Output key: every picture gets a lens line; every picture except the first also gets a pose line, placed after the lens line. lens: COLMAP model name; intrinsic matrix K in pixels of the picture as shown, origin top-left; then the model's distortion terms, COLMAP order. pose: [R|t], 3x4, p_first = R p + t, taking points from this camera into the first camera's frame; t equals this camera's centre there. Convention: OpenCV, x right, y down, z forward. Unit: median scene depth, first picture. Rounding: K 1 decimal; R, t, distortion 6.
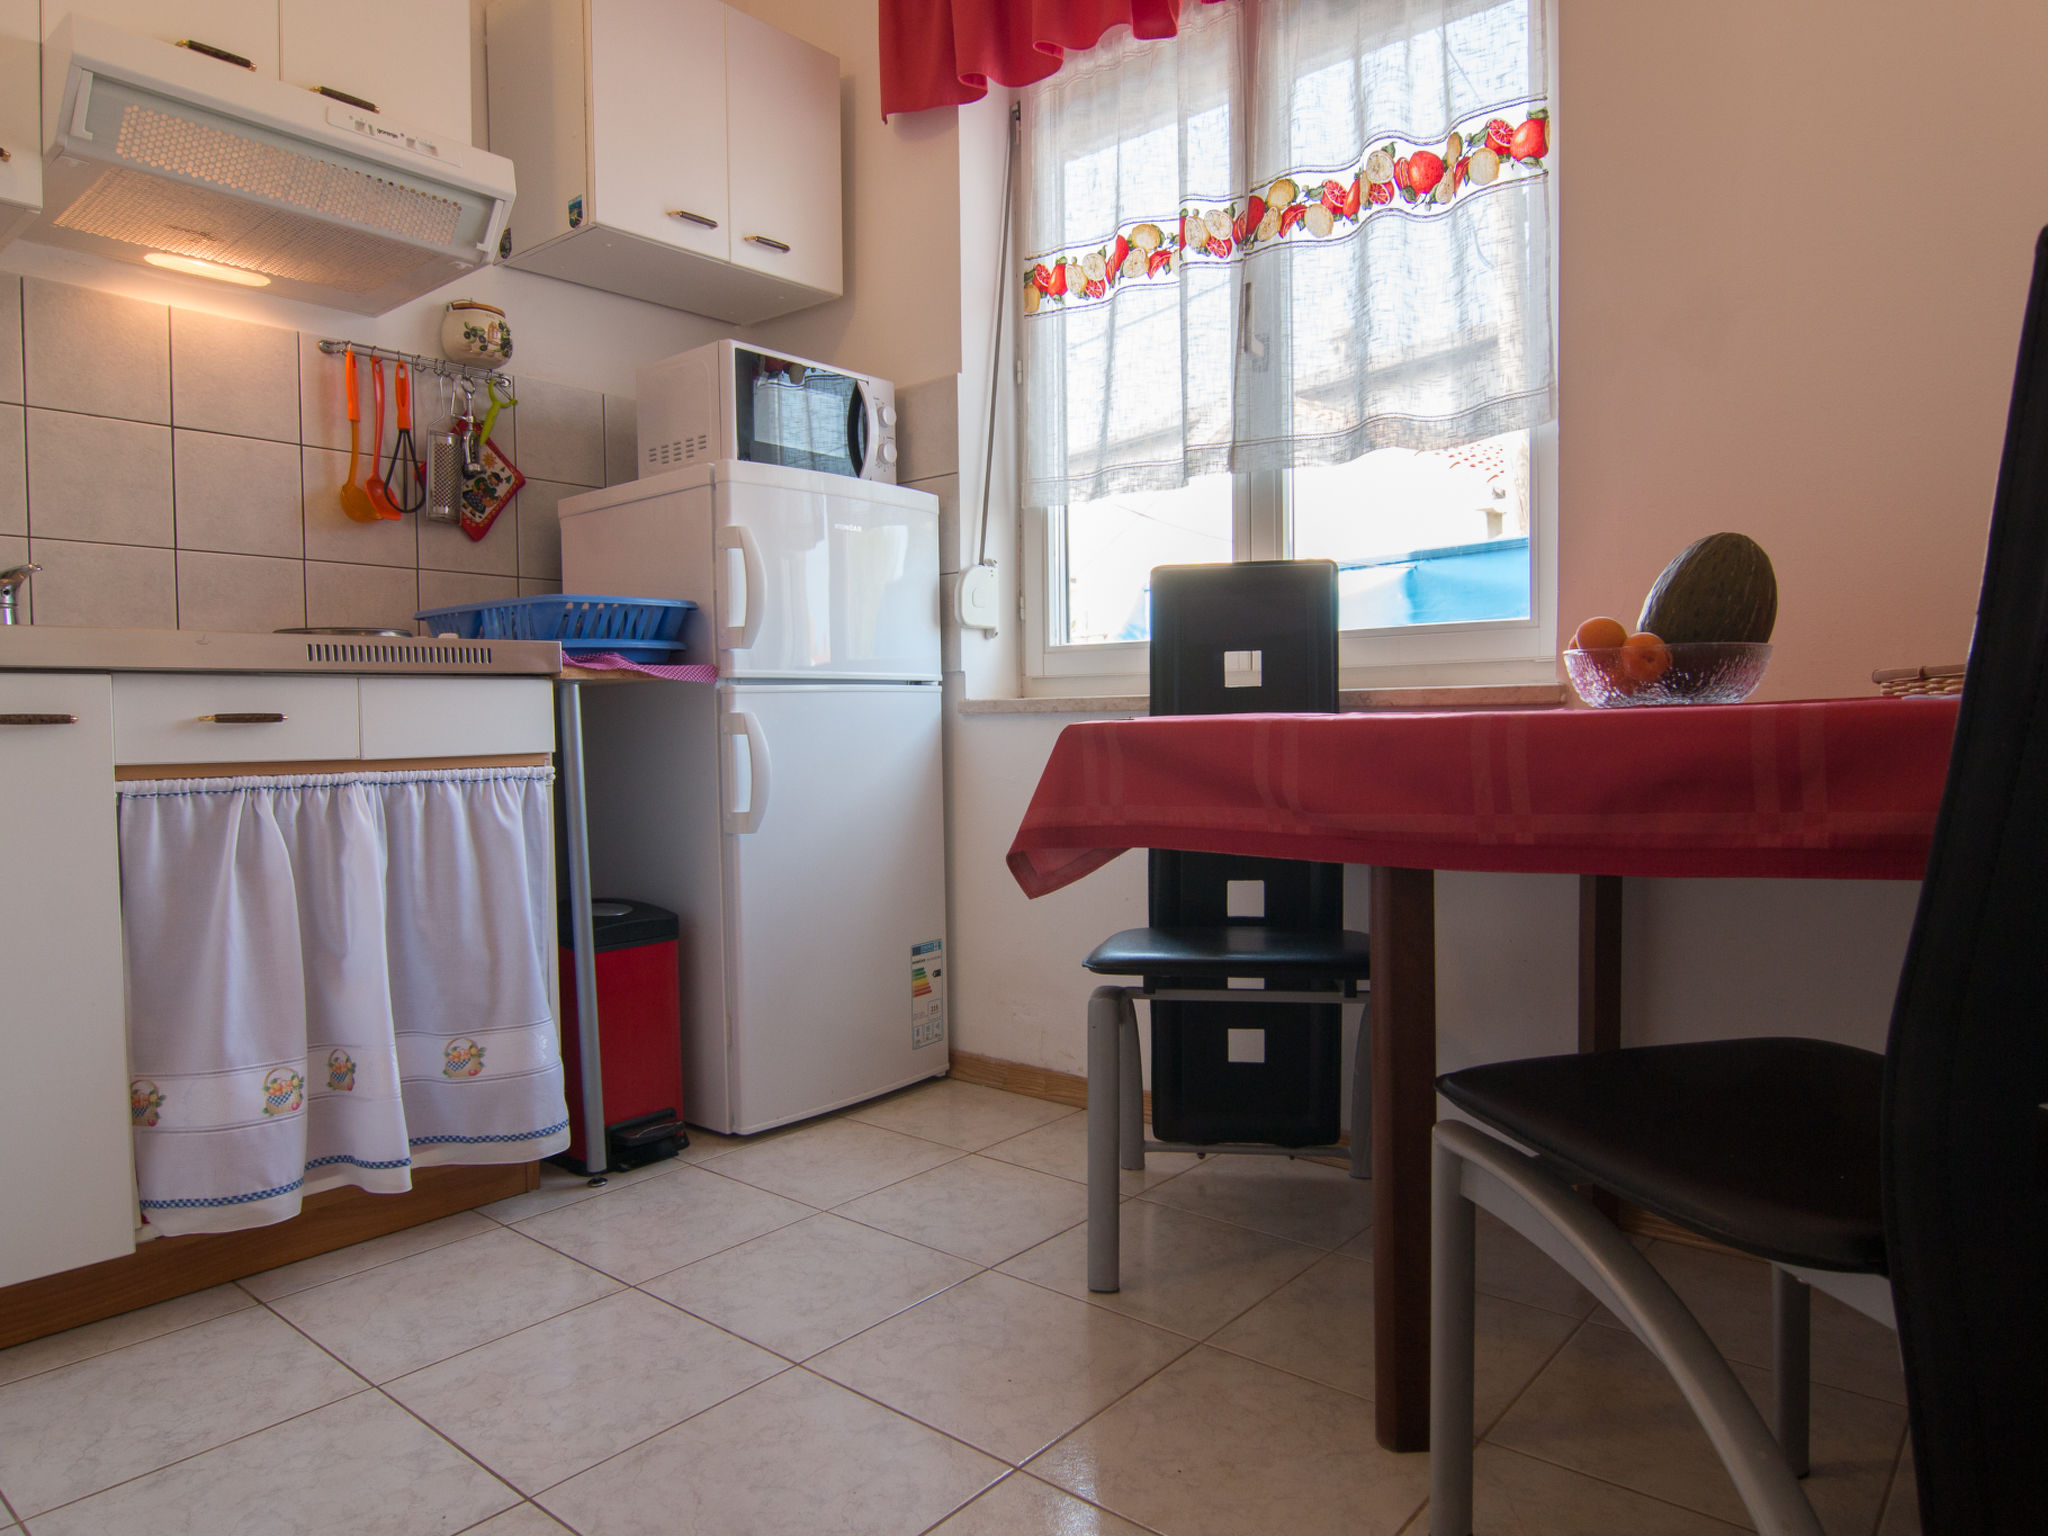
lens RADIAL K [[1287.5, 0, 1026.5], [0, 1287.5, 780.4], [0, 0, 1]] dist [-0.009634, -0.009552]
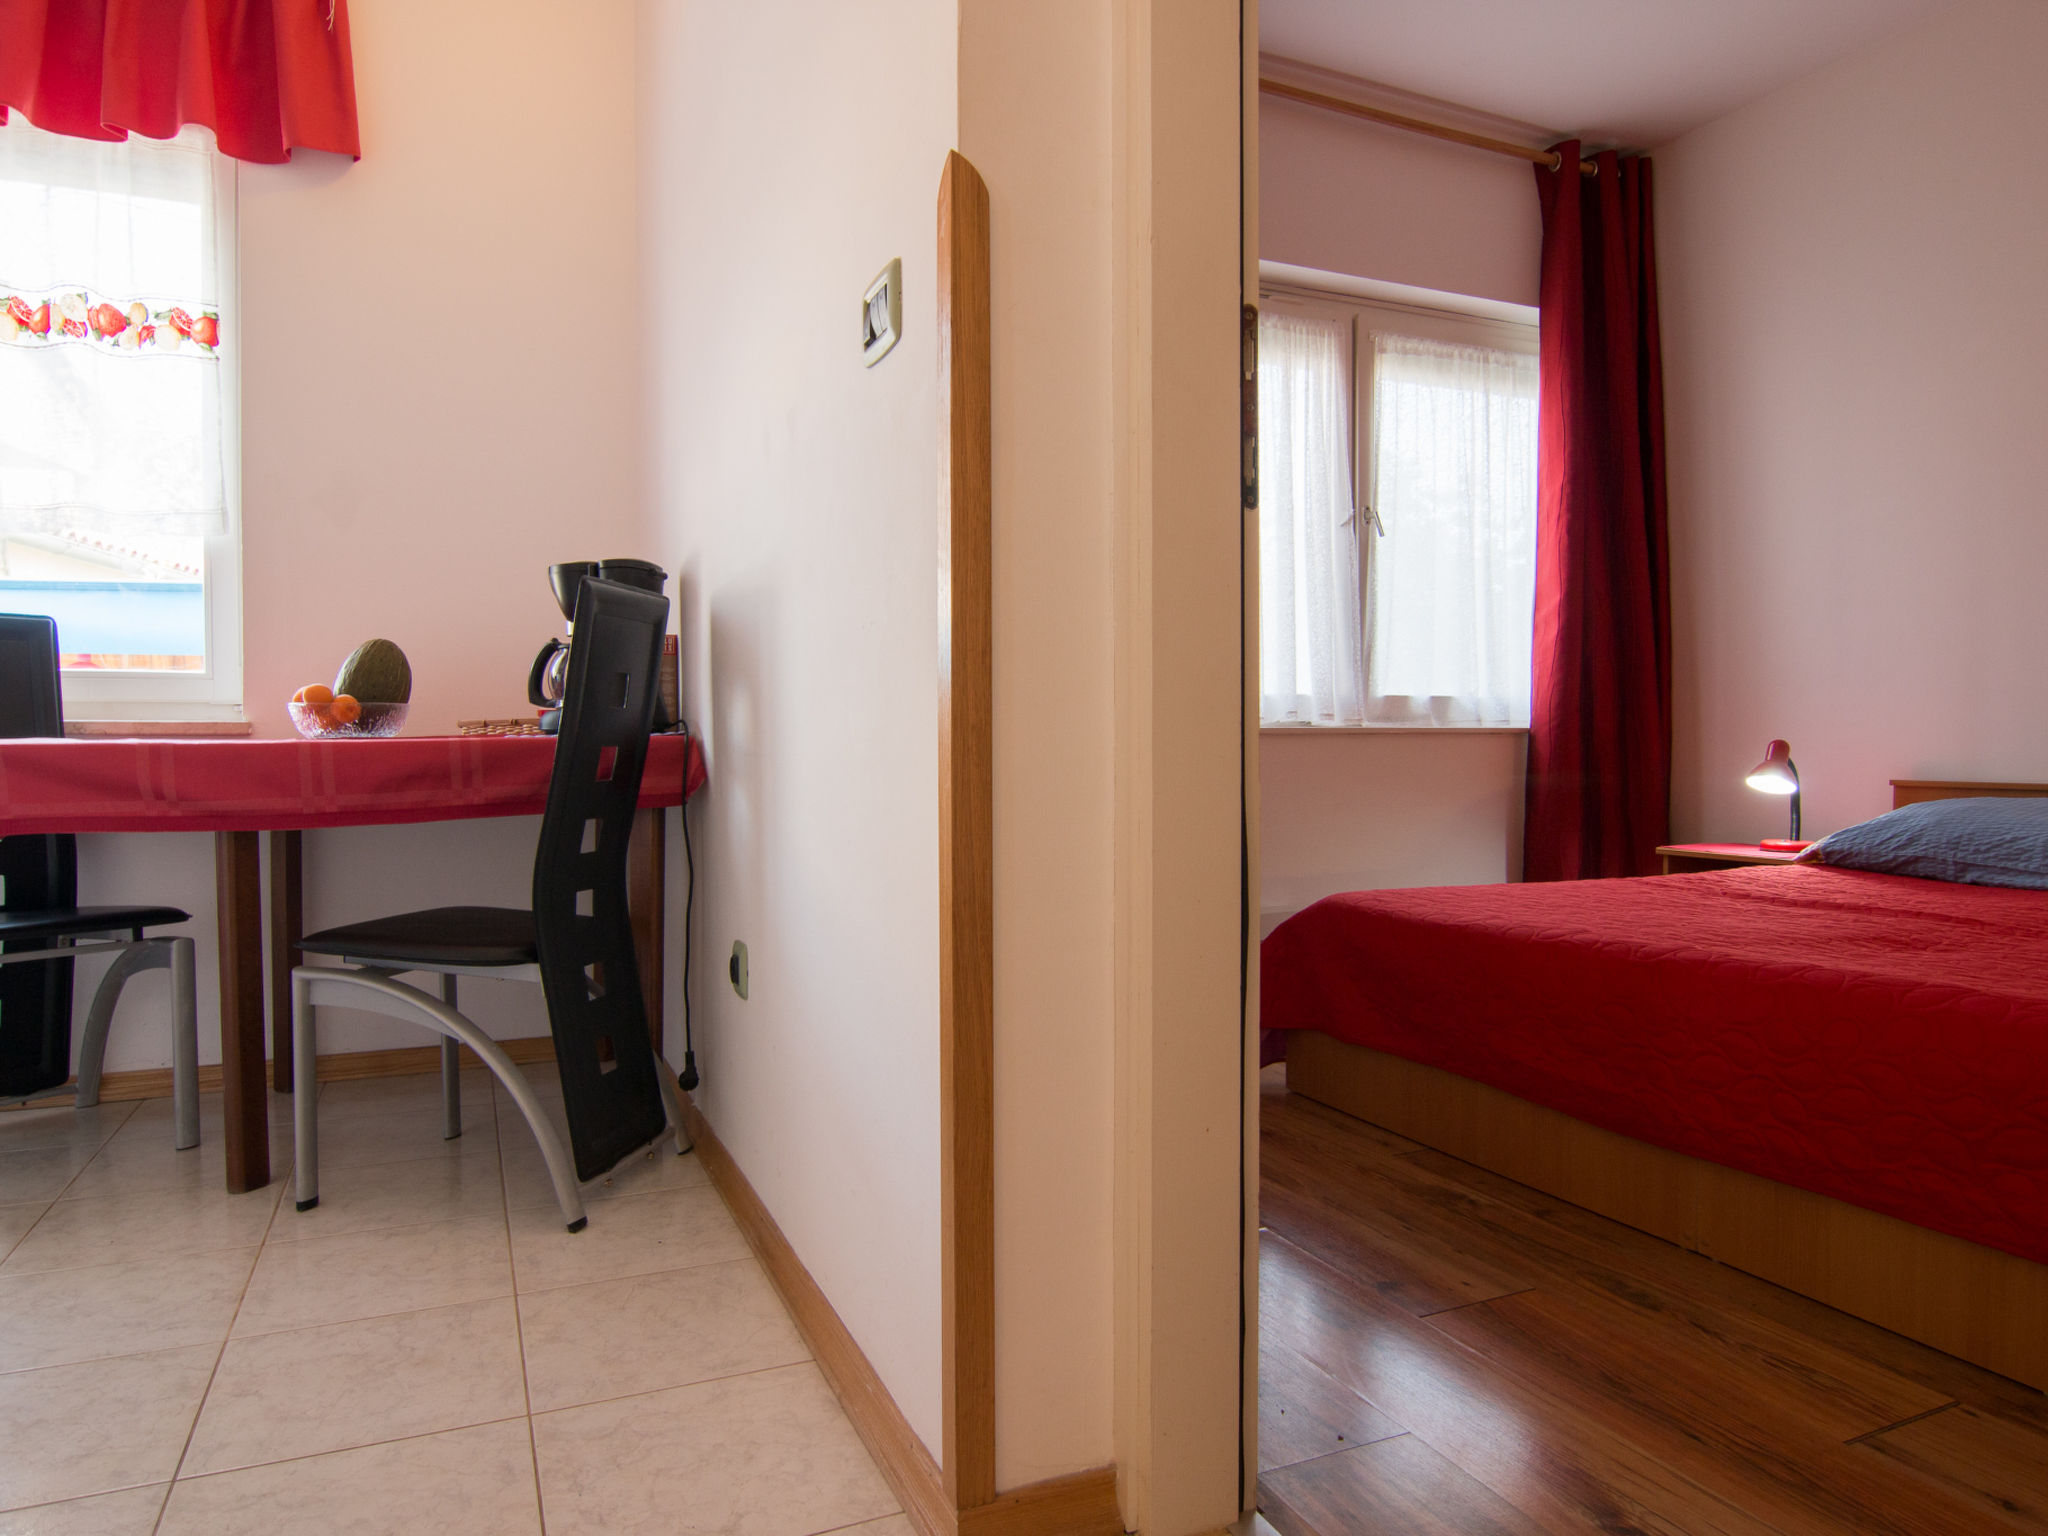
lens RADIAL K [[1287.5, 0, 1018.8], [0, 1287.5, 776.8], [0, 0, 1]] dist [-0.009634, -0.009552]
pose [[0.441519, -0.008671, 0.897210, -0.470543], [0.034361, 0.999383, -0.007250, 0.026607], [-0.896594, 0.034030, 0.441545, -0.395563]]
